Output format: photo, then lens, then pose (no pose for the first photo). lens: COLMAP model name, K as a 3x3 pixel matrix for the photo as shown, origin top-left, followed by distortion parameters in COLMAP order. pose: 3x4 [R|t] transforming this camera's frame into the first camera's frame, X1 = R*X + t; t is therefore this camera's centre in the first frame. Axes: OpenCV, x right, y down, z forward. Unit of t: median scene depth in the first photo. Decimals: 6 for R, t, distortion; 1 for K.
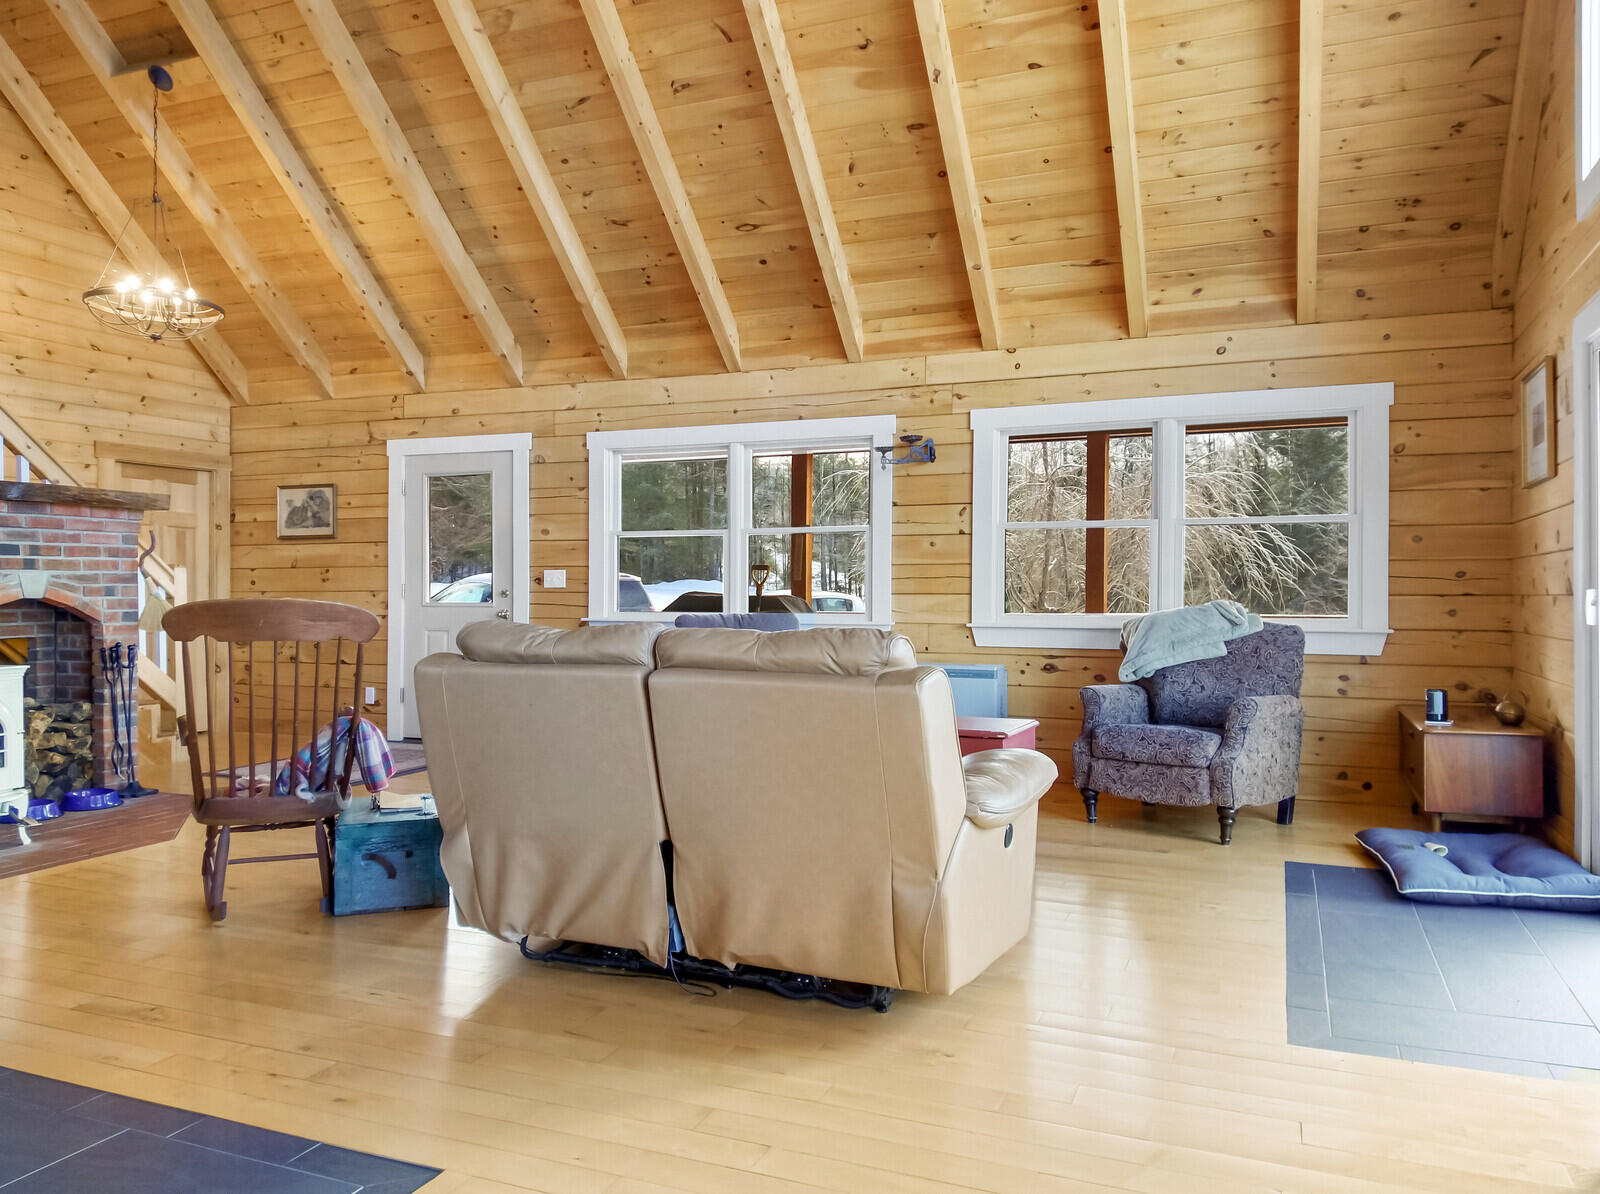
lens RADIAL K [[1178.8, 0, 802.7], [0, 1178.8, 593.6], [0, 0, 1]] dist [0.002779, -0.005425]
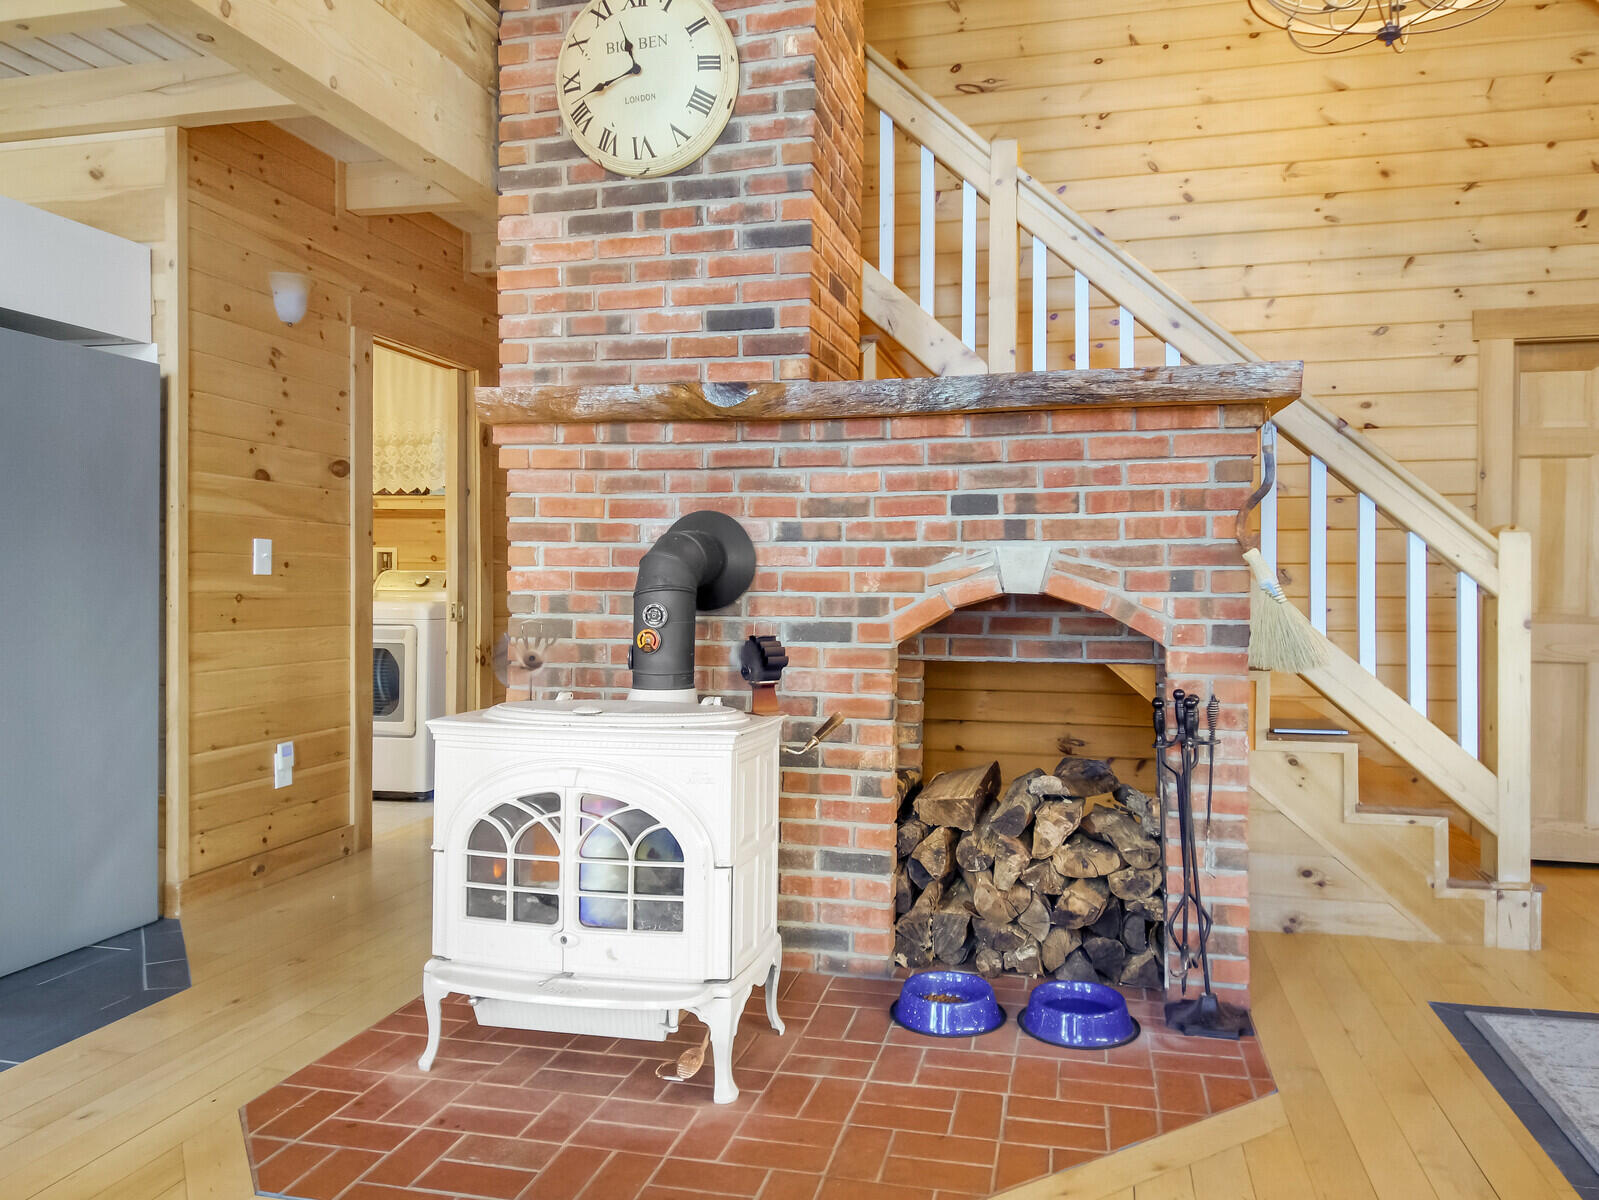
lens RADIAL K [[1178.1, 0, 804.1], [0, 1178.1, 590.2], [0, 0, 1]] dist [0.002779, -0.005425]
pose [[0.170530, 0.006892, -0.985328, -0.139603], [-0.005860, 0.999965, 0.005980, -0.000379], [0.985335, 0.004754, 0.170565, 0.770445]]
